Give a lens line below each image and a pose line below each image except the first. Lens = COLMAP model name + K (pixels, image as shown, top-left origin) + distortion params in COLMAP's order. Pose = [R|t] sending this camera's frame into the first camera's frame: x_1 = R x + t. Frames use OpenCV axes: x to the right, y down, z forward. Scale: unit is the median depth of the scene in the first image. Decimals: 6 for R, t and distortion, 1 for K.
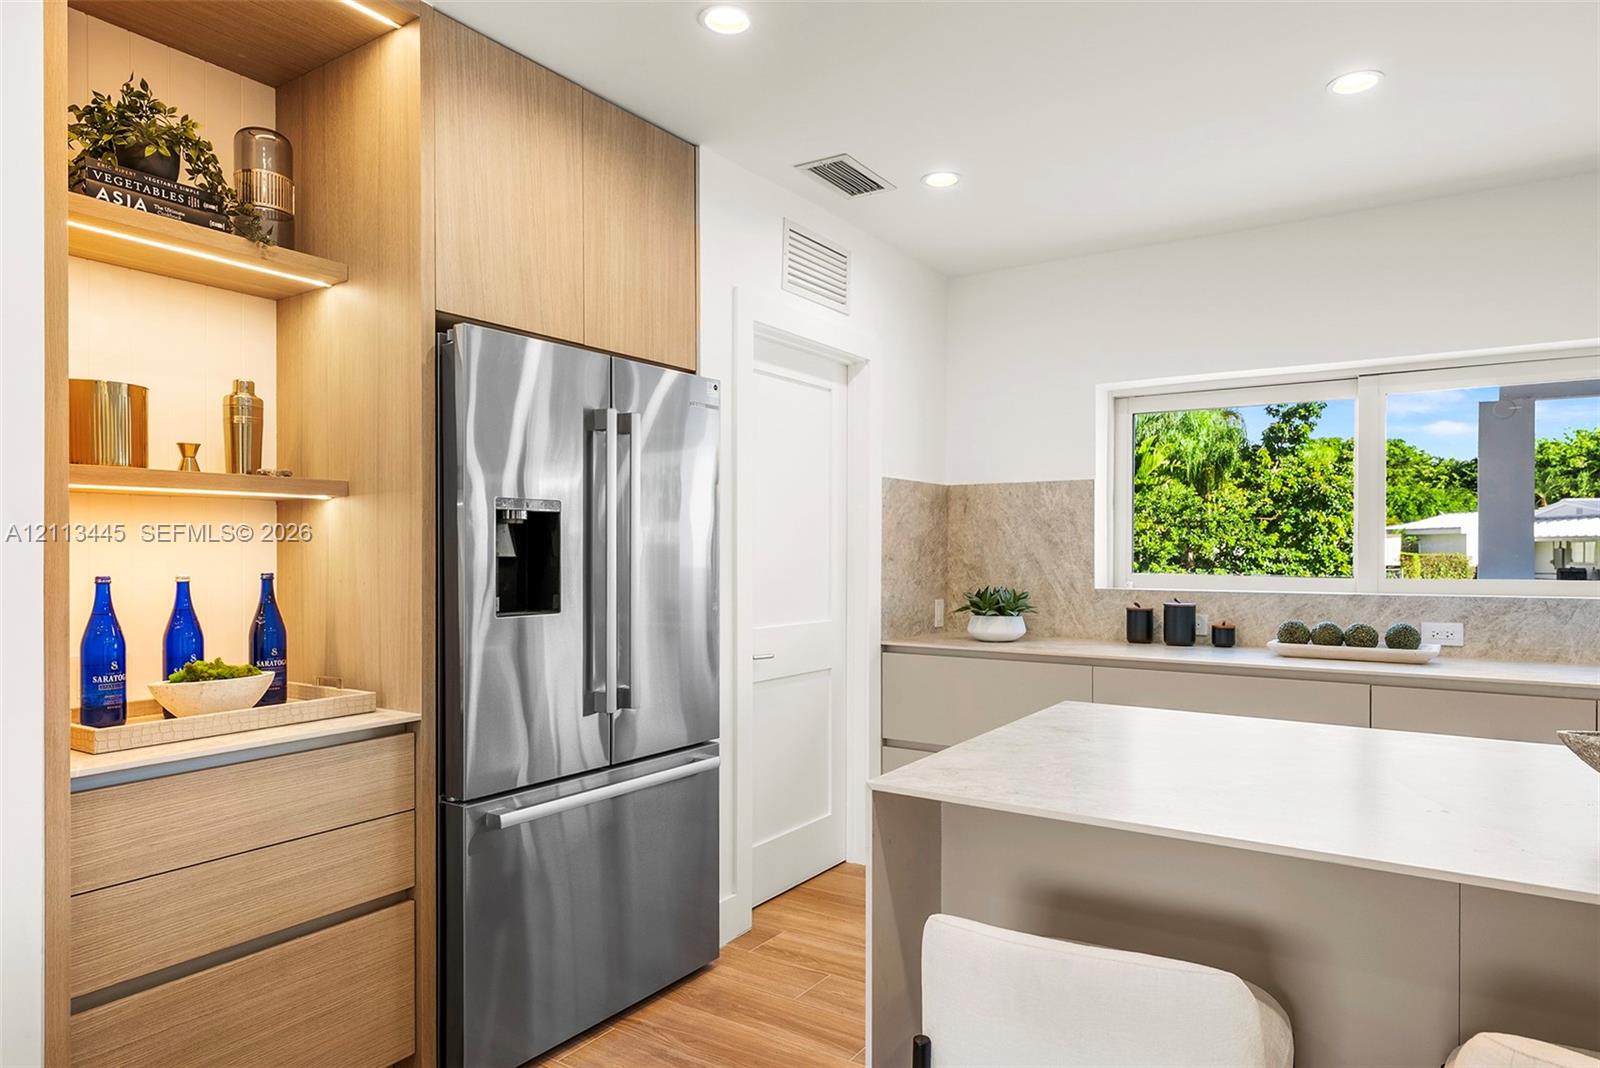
lens RADIAL K [[976.3, 0, 806.1], [0, 976.3, 564.7], [0, 0, 1]] dist [0.006827, 0.000765]
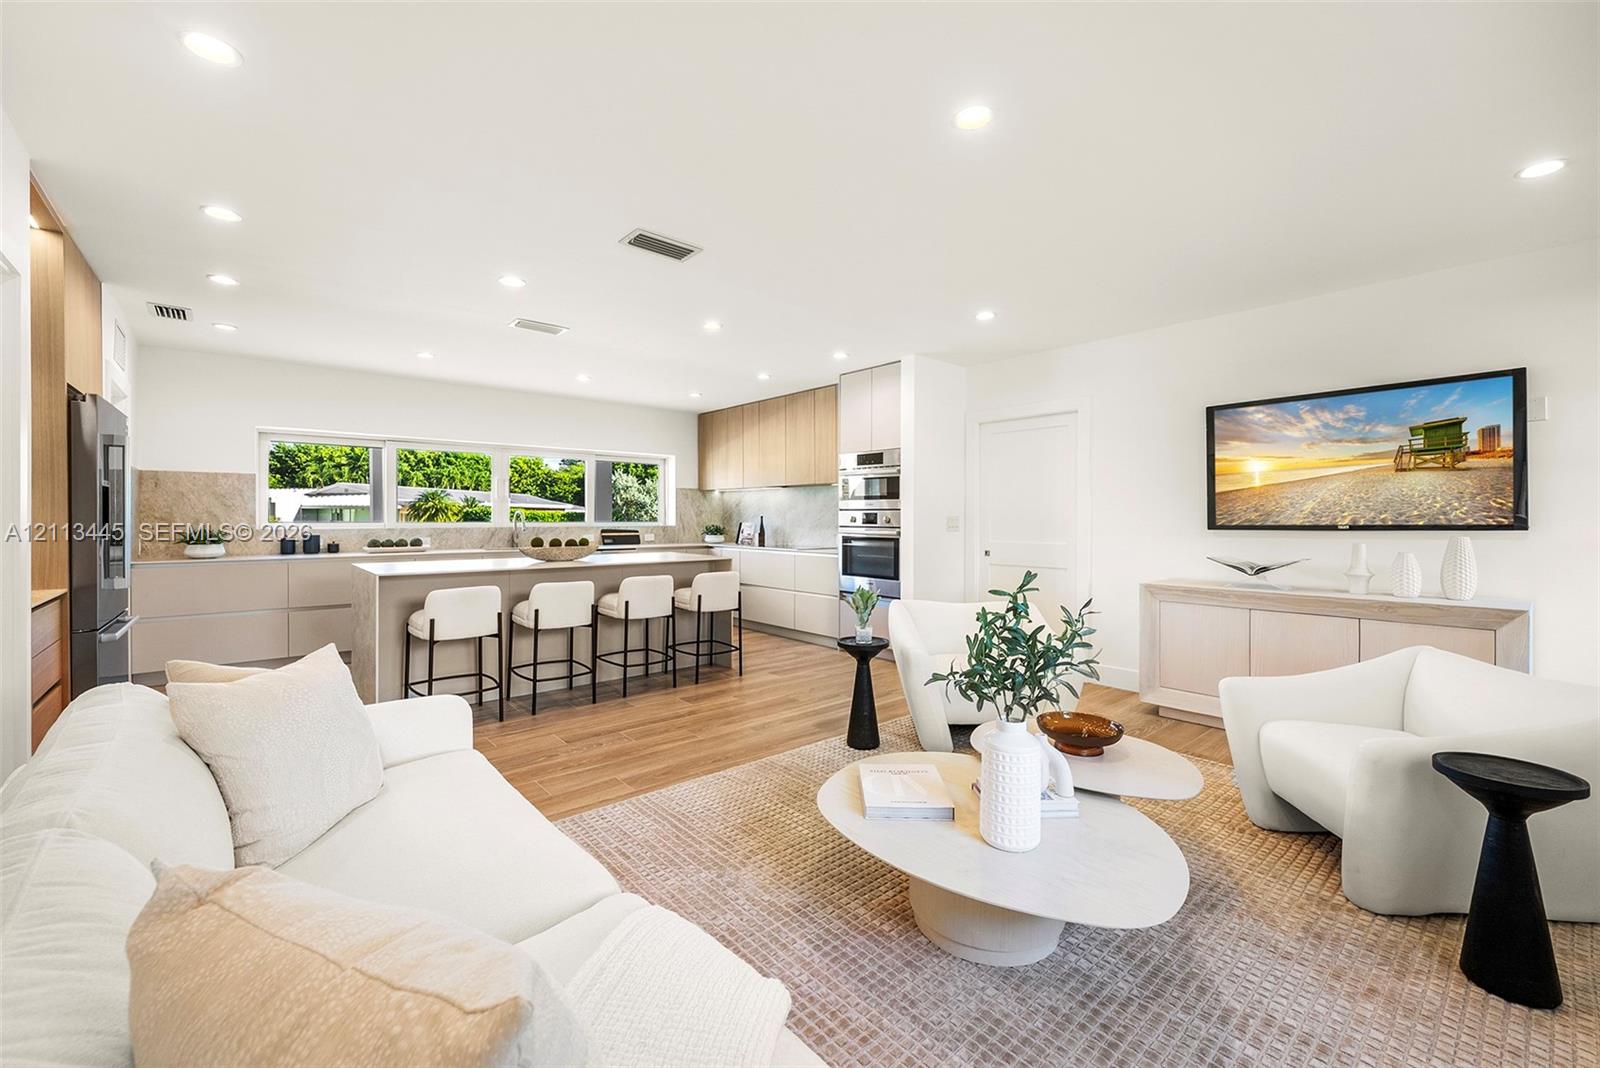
lens RADIAL K [[675.7, 0, 813.6], [0, 675.7, 517.9], [0, 0, 1]] dist [-0.007166, 0.000110]
pose [[0.264062, -0.002374, 0.964503, -0.698538], [0.012181, 0.999925, -0.000874, 0.016103], [-0.964429, 0.011979, 0.264071, -0.428661]]
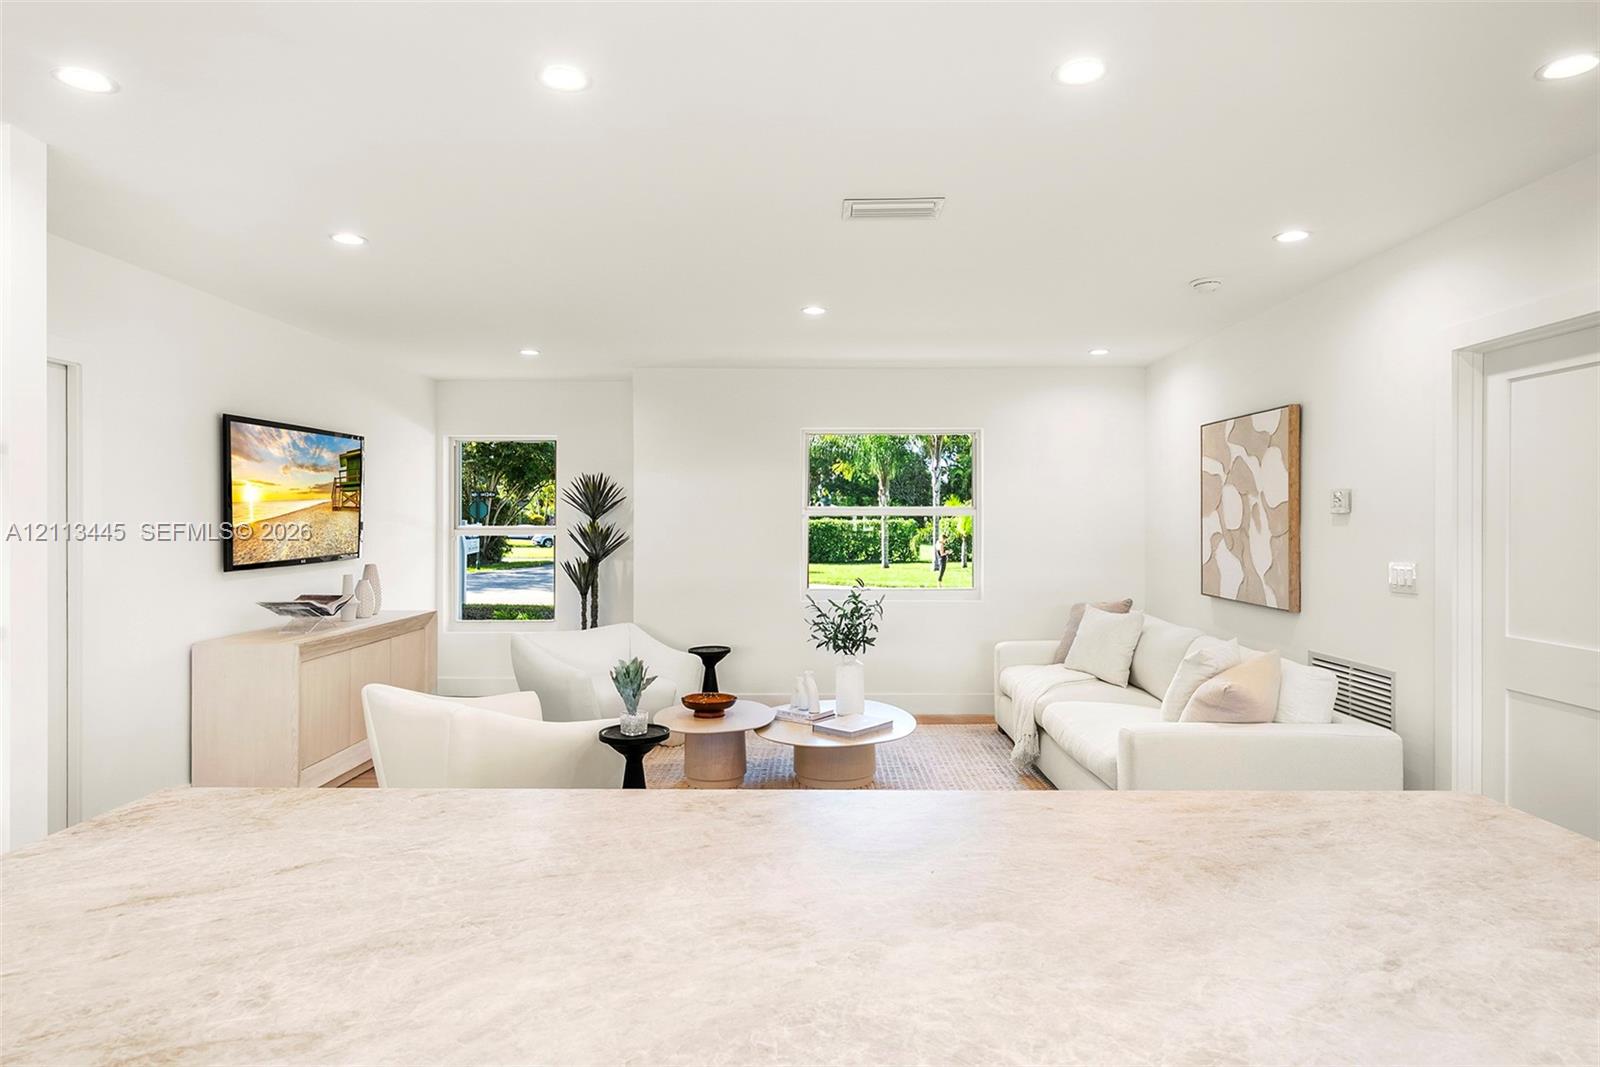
lens RADIAL K [[904.5, 0, 776.9], [0, 904.5, 537.2], [0, 0, 1]] dist [0.006101, -0.001469]
pose [[-0.845541, 0.005296, -0.533884, 0.517218], [-0.010482, 0.999593, 0.026516, -0.038072], [0.533808, 0.028017, -0.845142, 0.552574]]
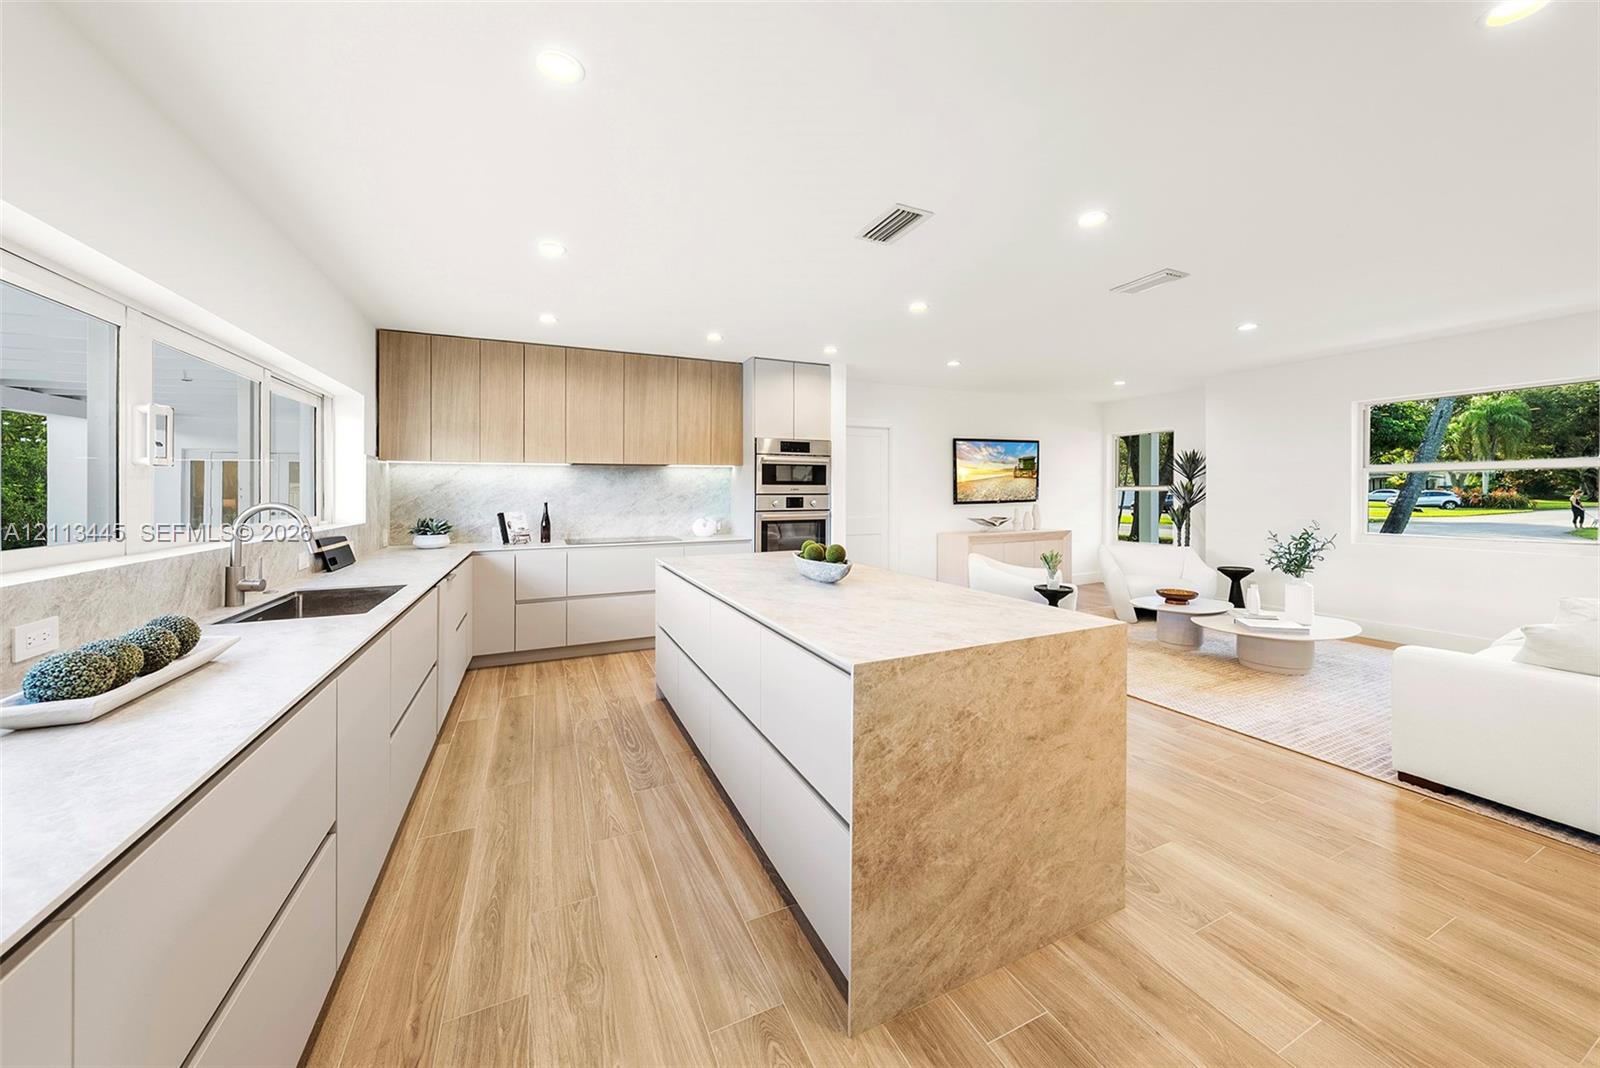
lens RADIAL K [[561.9, 0, 807.1], [0, 561.9, 497.8], [0, 0, 1]] dist [-0.000609, 0.000327]
pose [[-0.853389, -0.003564, 0.521263, 0.004611], [0.010612, 0.999651, 0.024209, -0.022505], [-0.521167, 0.026192, -0.853053, 0.870987]]
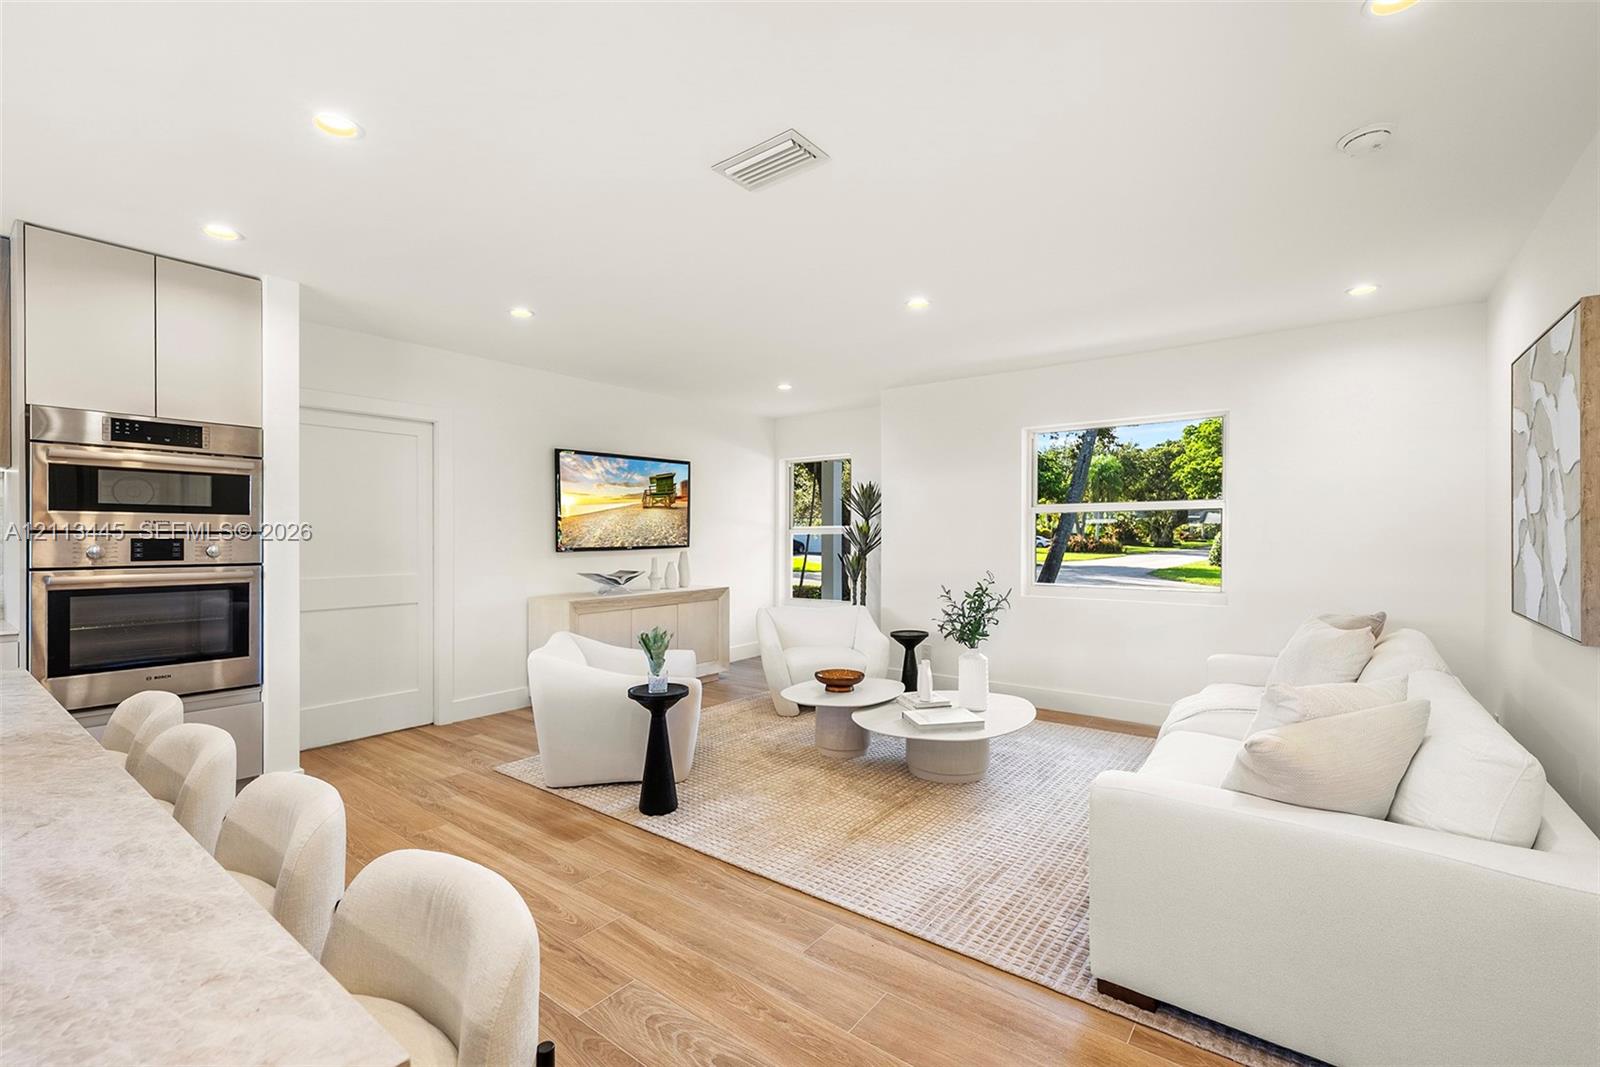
lens RADIAL K [[675.7, 0, 810.6], [0, 675.7, 544.6], [0, 0, 1]] dist [-0.007166, 0.000110]
pose [[-0.998058, -0.005168, 0.062075, -0.060149], [-0.003496, 0.999629, 0.027018, -0.008648], [-0.062191, 0.026748, -0.997706, 0.478004]]
